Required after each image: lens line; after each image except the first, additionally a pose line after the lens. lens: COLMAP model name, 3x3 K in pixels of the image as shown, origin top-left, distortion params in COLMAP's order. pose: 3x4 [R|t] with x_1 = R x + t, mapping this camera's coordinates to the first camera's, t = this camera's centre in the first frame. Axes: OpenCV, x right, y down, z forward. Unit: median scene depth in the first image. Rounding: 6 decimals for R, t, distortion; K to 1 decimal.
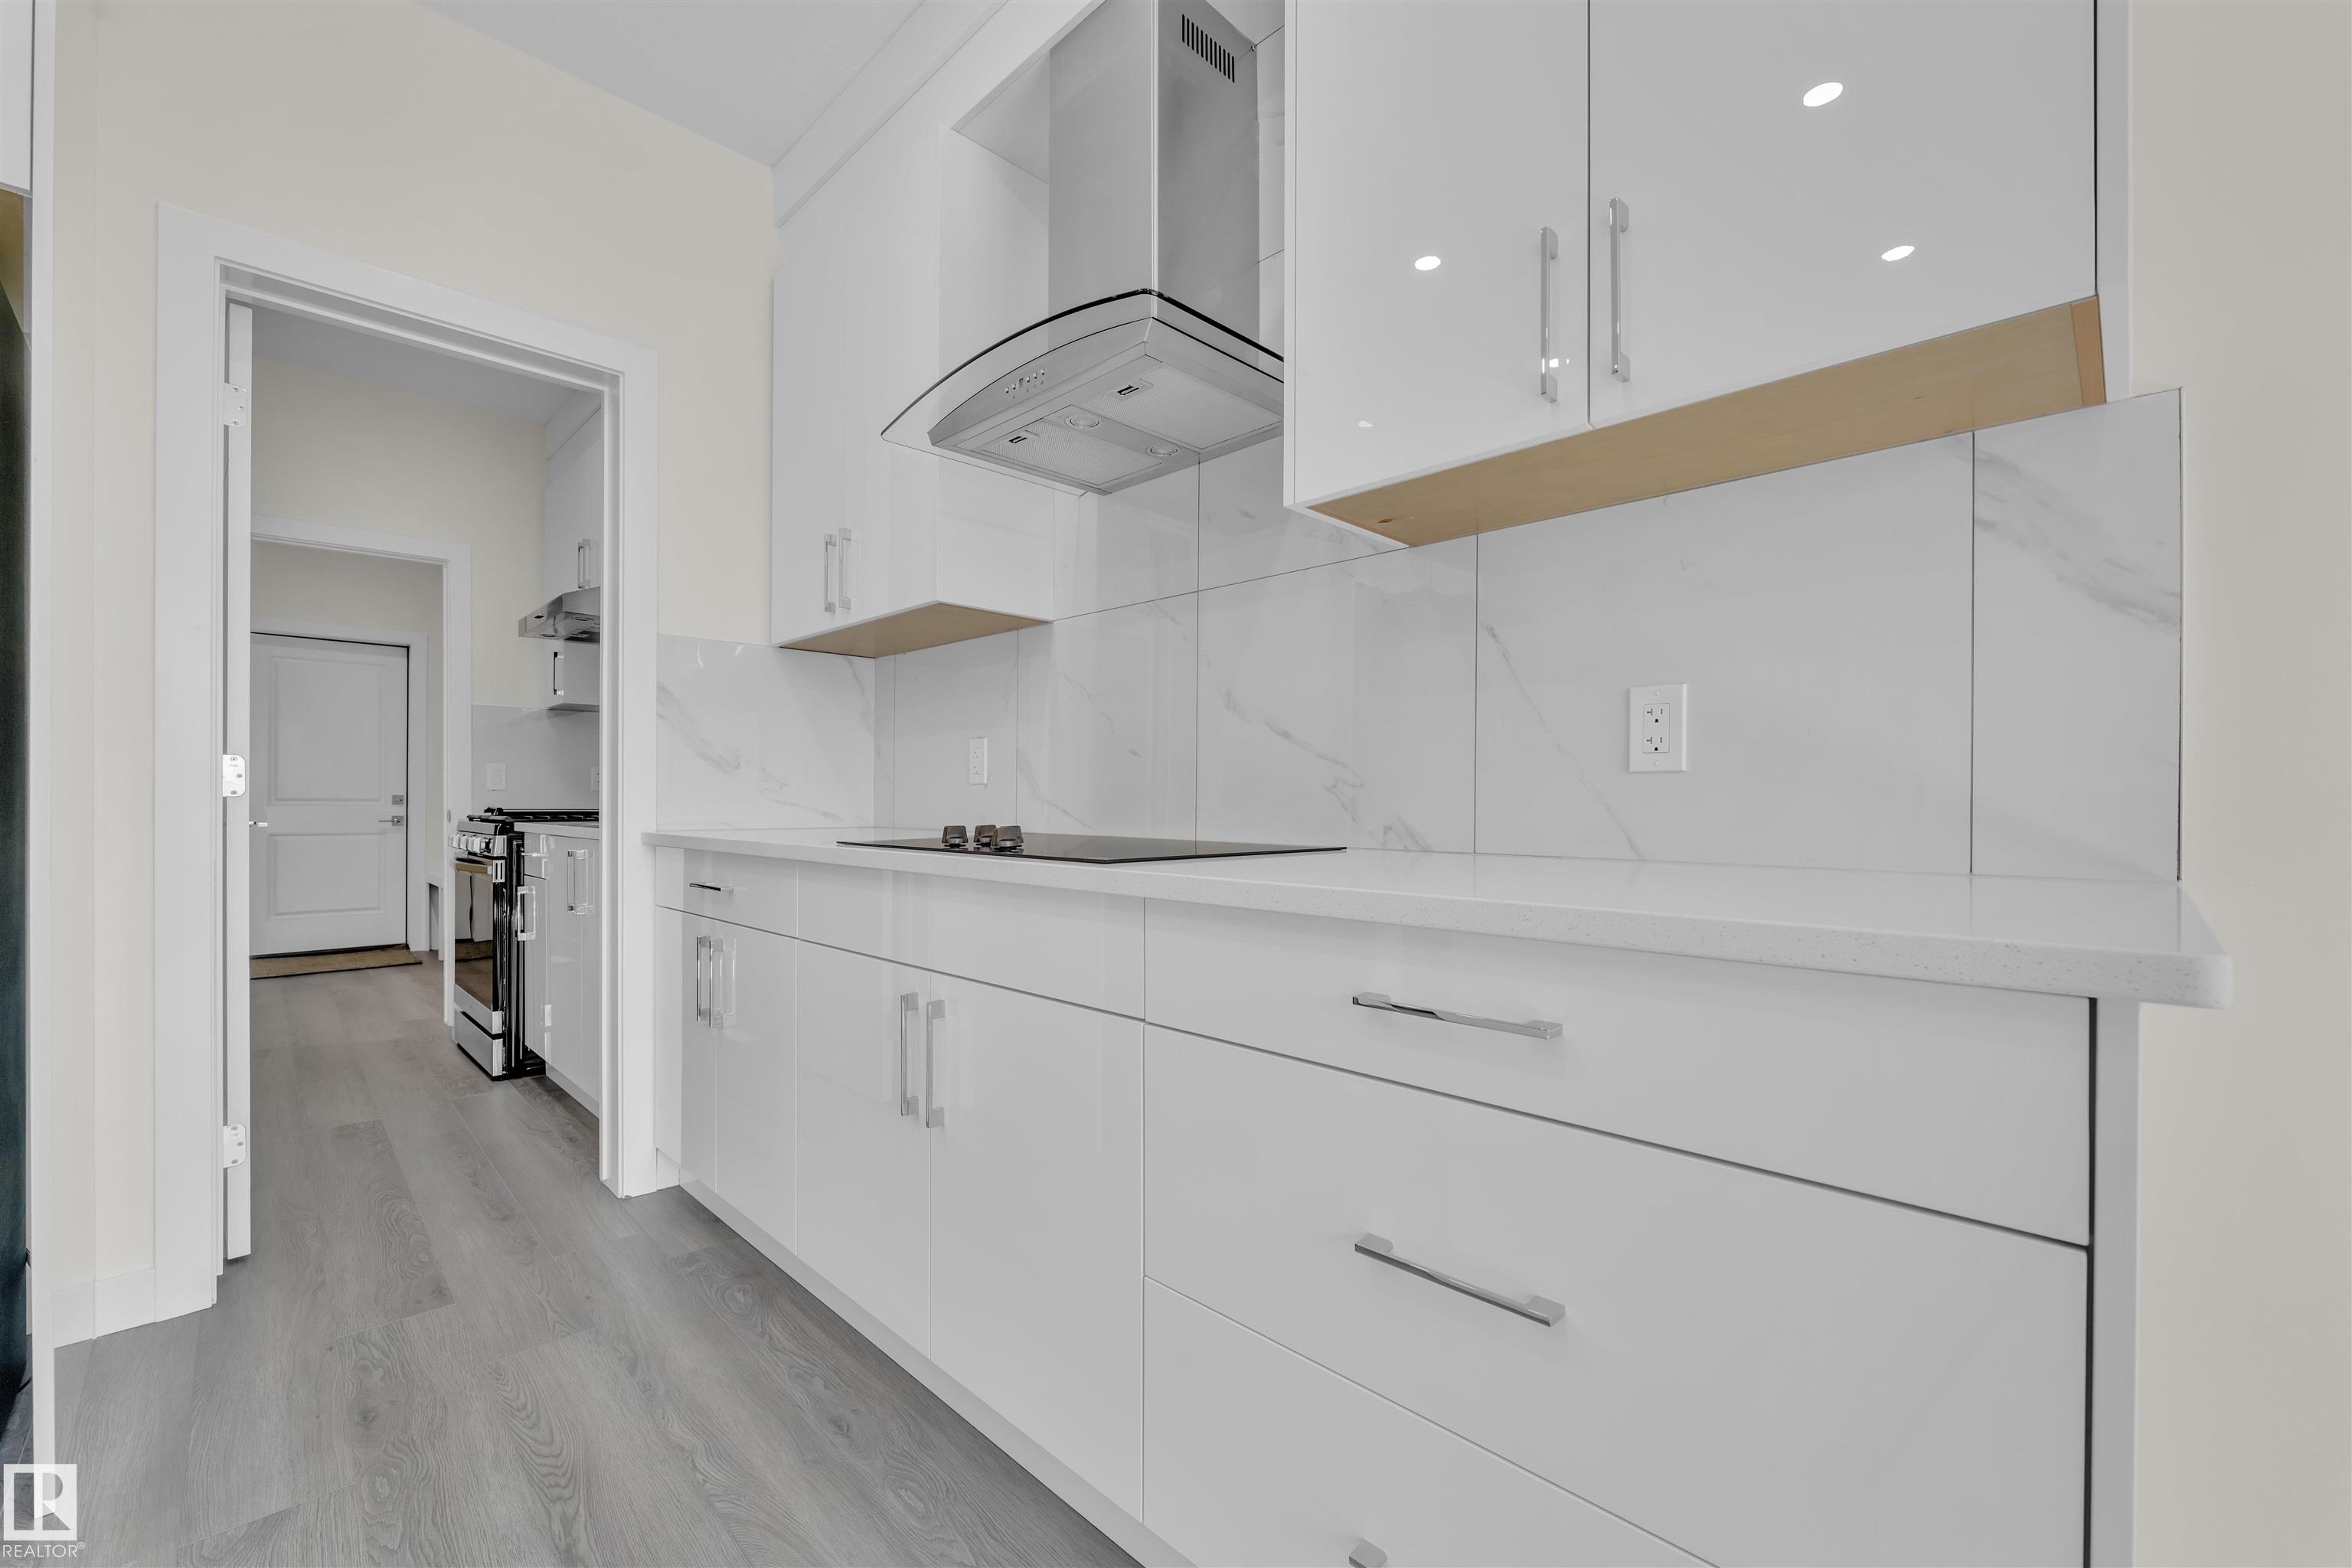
lens RADIAL K [[958.8, 0, 1171.3], [0, 958.8, 797.6], [0, 0, 1]] dist [-0.000846, -0.000224]
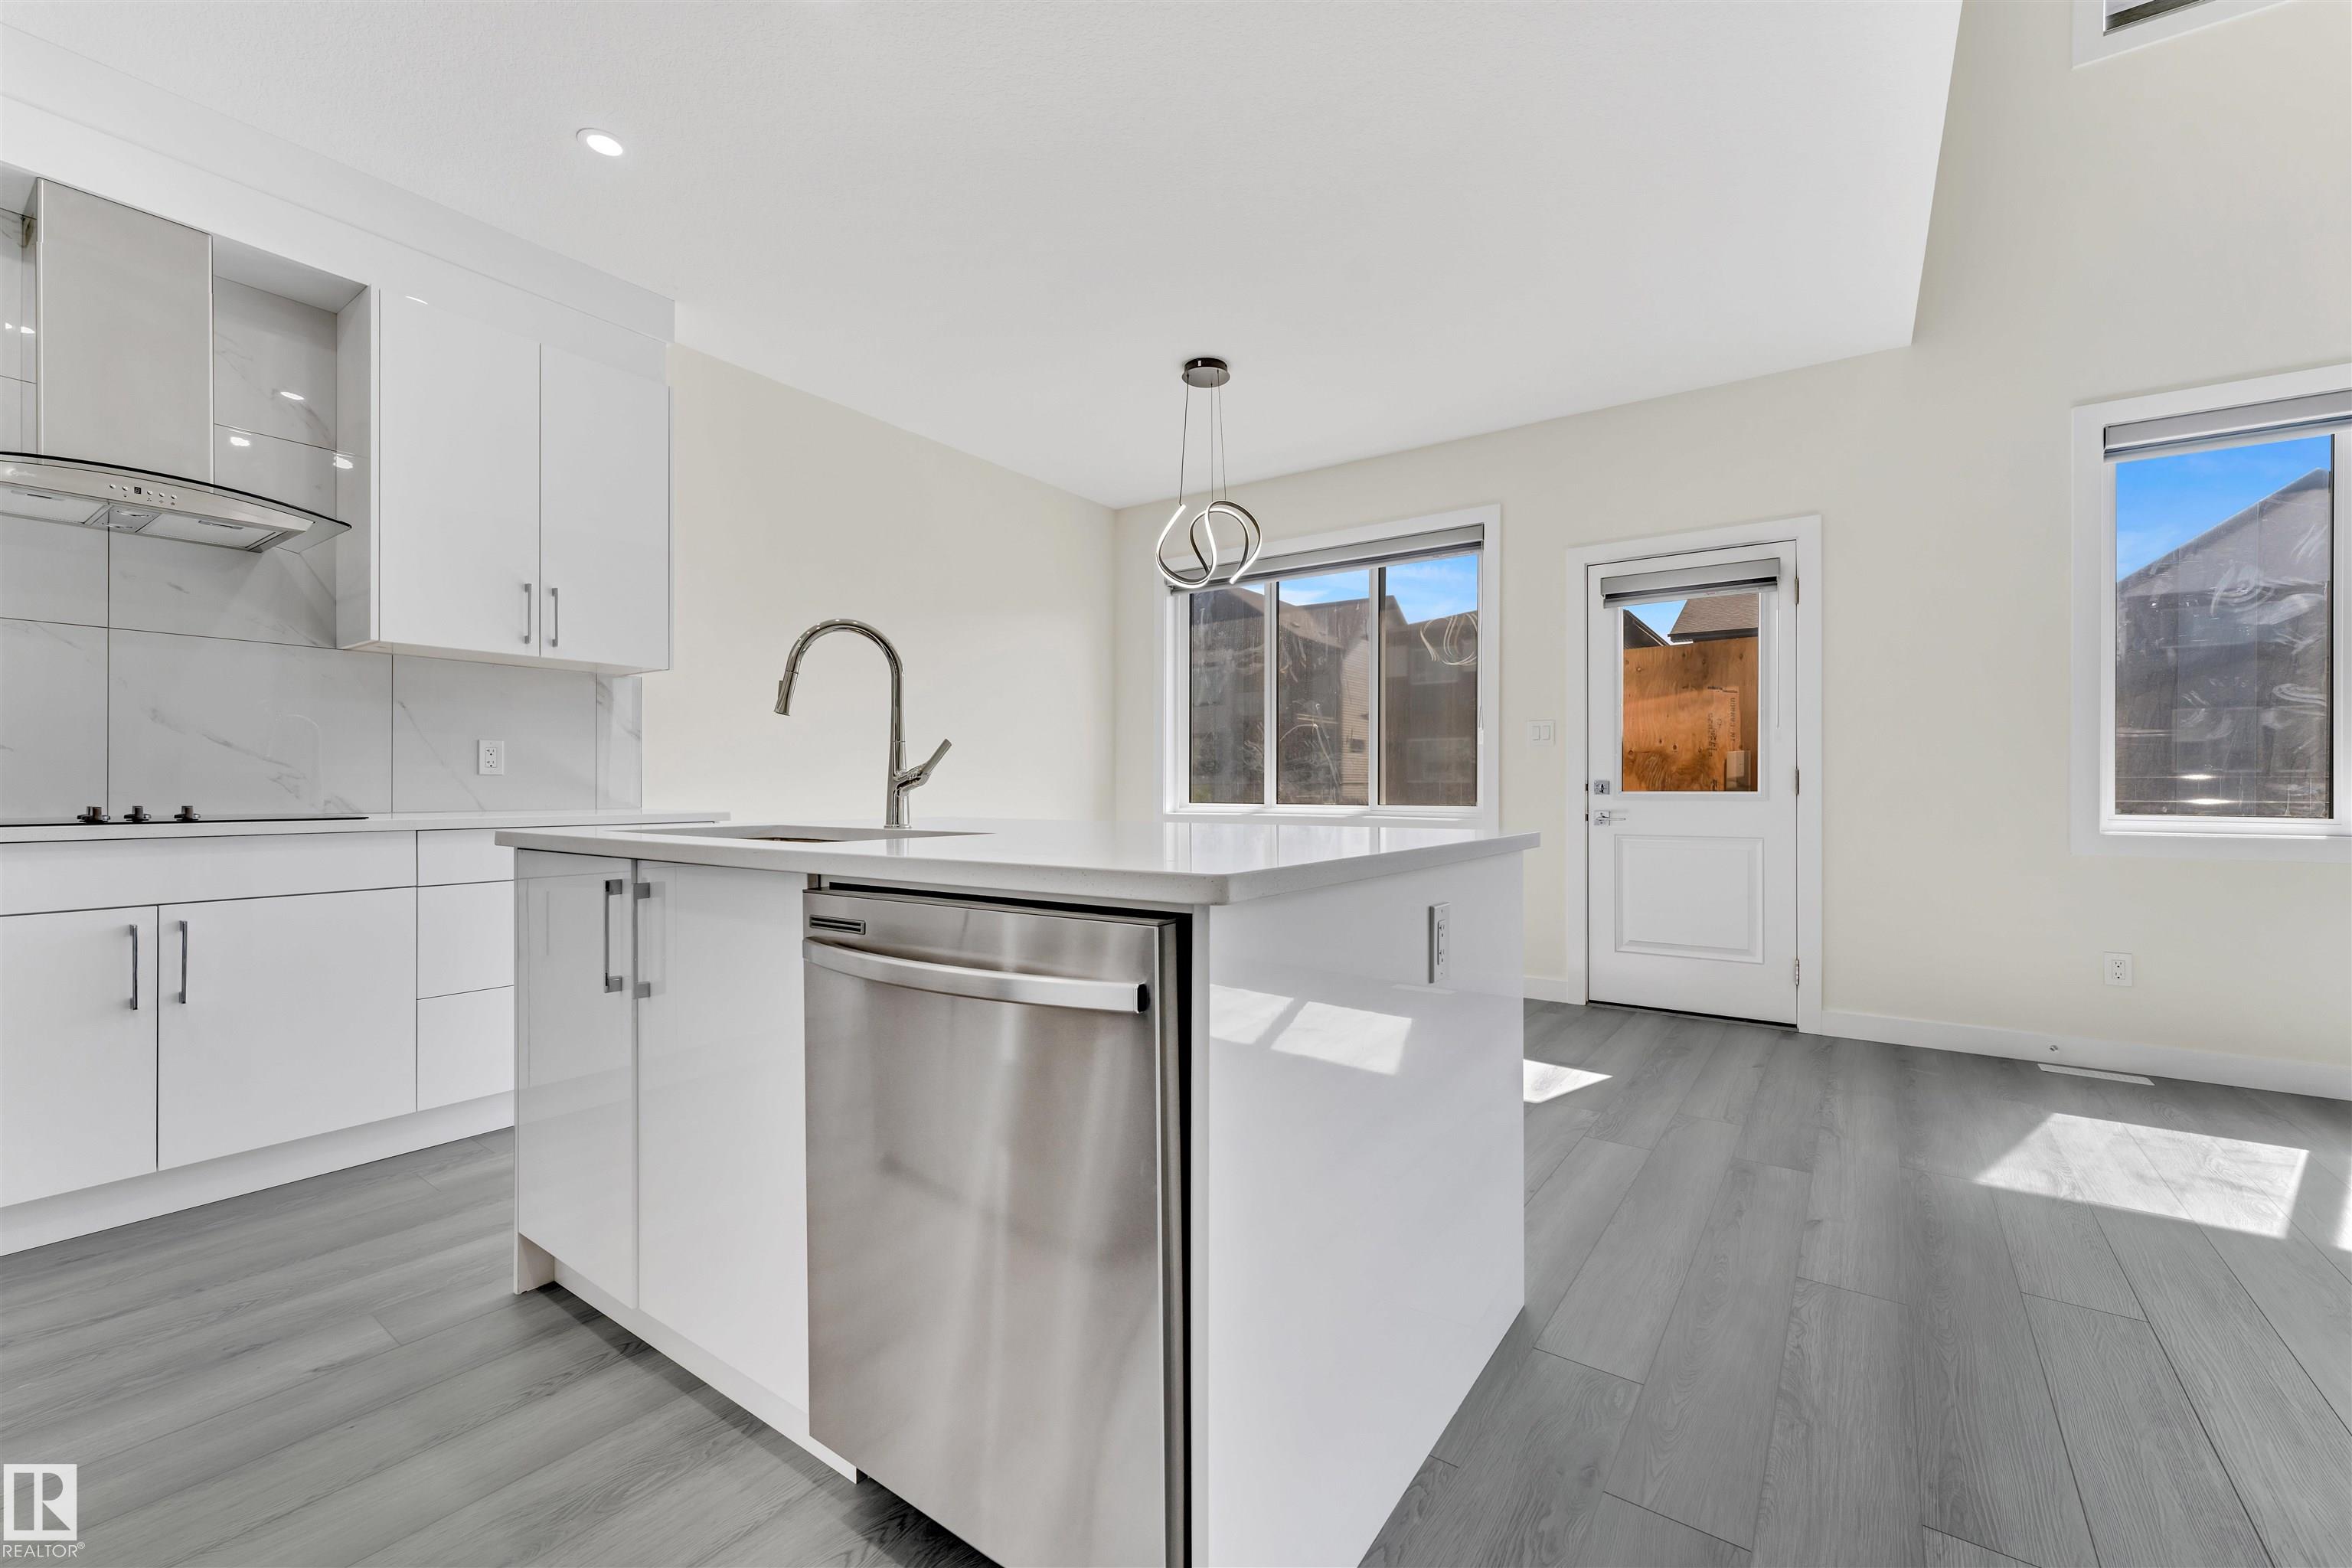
lens RADIAL K [[958.8, 0, 1168.4], [0, 958.8, 787.6], [0, 0, 1]] dist [-0.000846, -0.000224]
pose [[-0.172713, 0.002099, 0.984970, -1.799753], [0.003707, 0.999992, -0.001480, 0.012885], [-0.984965, 0.003396, -0.172720, -0.238018]]
